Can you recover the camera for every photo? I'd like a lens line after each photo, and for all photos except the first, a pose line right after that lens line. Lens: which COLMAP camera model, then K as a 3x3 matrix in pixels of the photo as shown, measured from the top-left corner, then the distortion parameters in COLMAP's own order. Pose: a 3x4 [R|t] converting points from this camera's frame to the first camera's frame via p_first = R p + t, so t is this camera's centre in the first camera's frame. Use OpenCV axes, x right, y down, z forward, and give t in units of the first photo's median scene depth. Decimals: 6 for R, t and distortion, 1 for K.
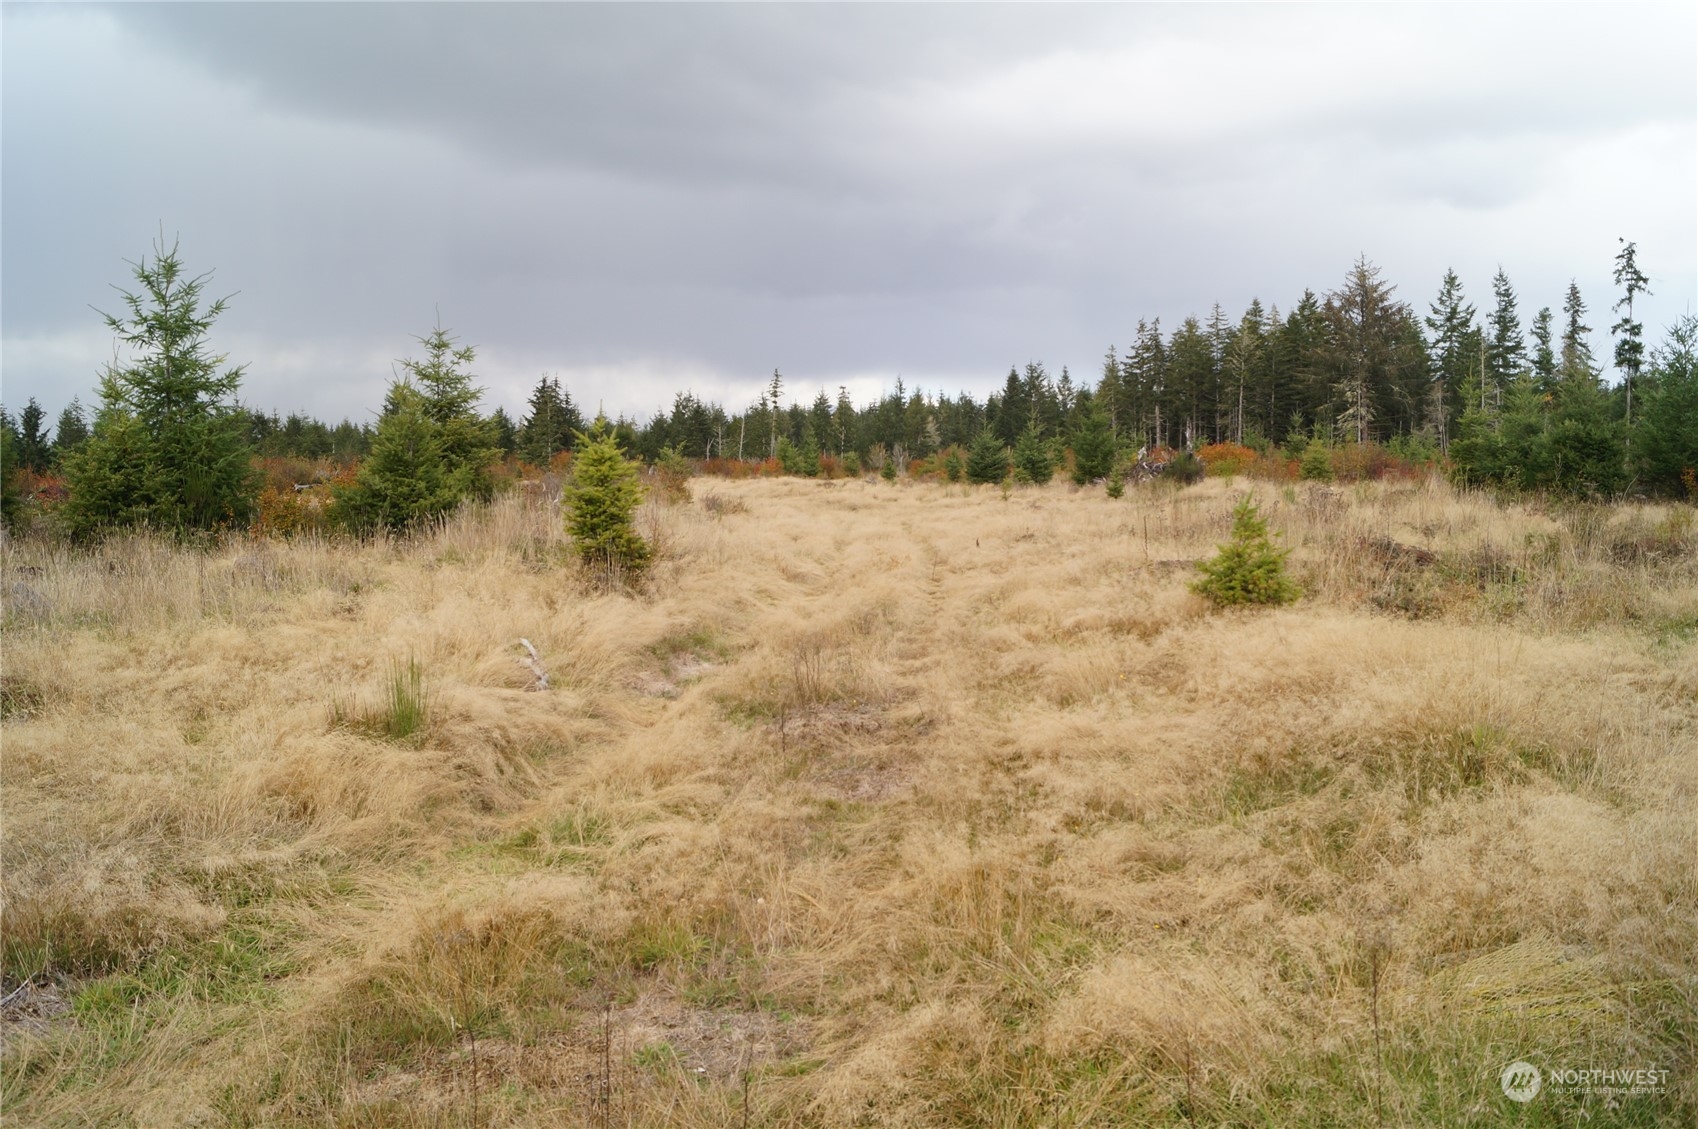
lens RADIAL K [[1329.7, 0, 831.3], [0, 1329.7, 562.2], [0, 0, 1]] dist [-0.082468, 0.003621]
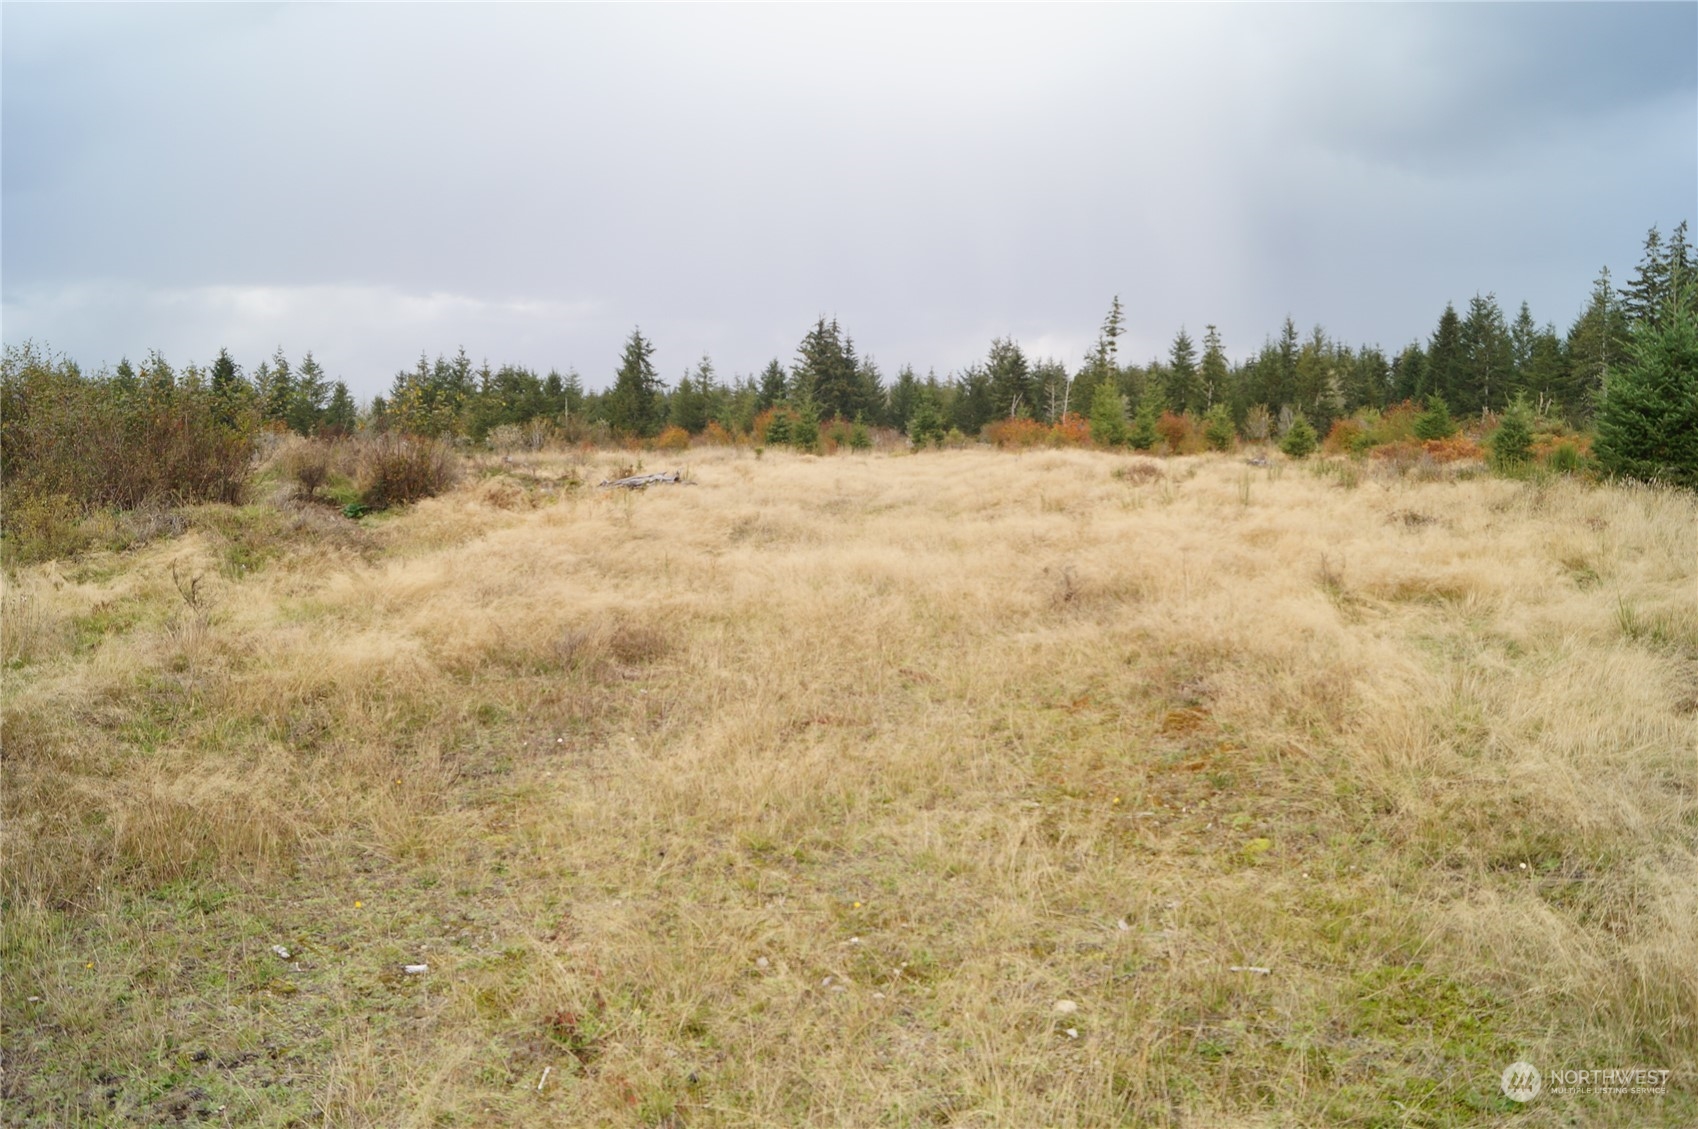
lens RADIAL K [[1329.7, 0, 831.3], [0, 1329.7, 562.2], [0, 0, 1]] dist [-0.082468, 0.003621]
pose [[0.963101, 0.030690, -0.267383, 0.004839], [-0.024707, 0.999364, 0.025712, -0.015221], [0.268002, -0.018157, 0.963247, 0.232046]]
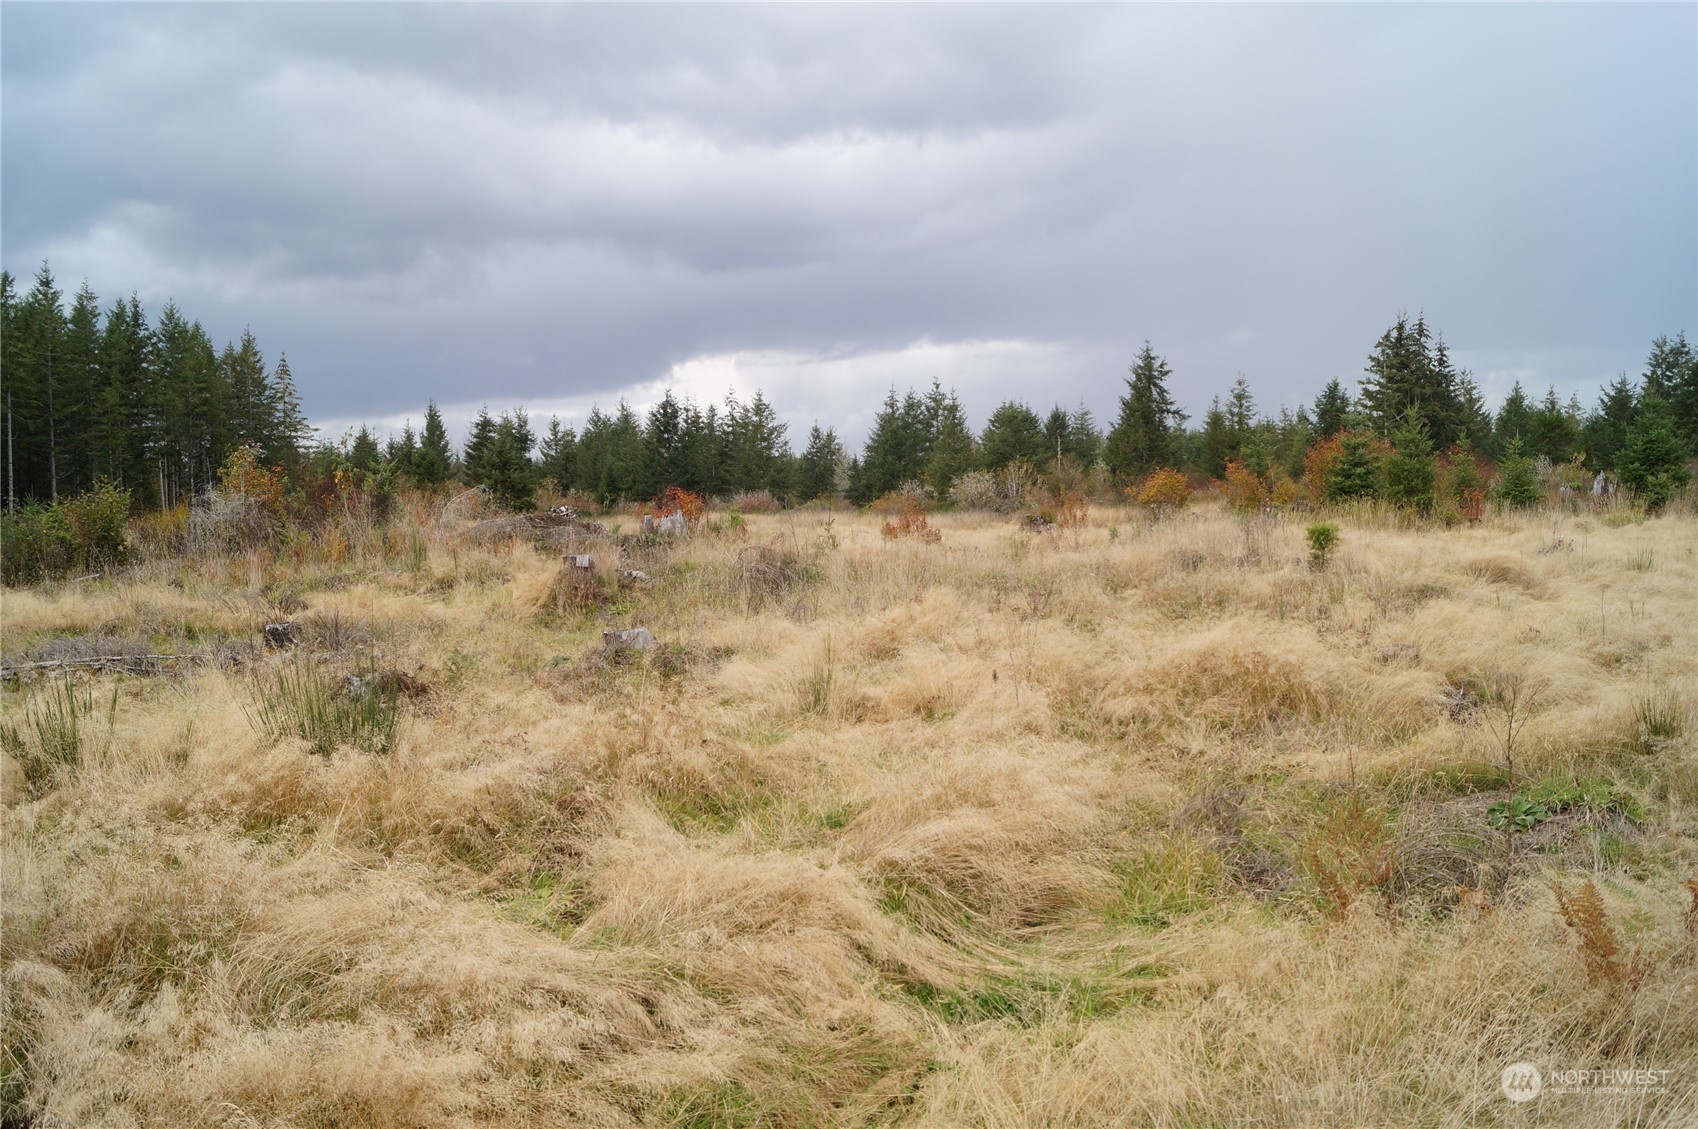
lens RADIAL K [[1329.7, 0, 831.3], [0, 1329.7, 562.2], [0, 0, 1]] dist [-0.082468, 0.003621]
pose [[0.780065, 0.026452, -0.625139, -0.050958], [-0.032338, 0.999475, 0.001939, -0.027210], [0.624862, 0.018703, 0.780511, 0.394503]]
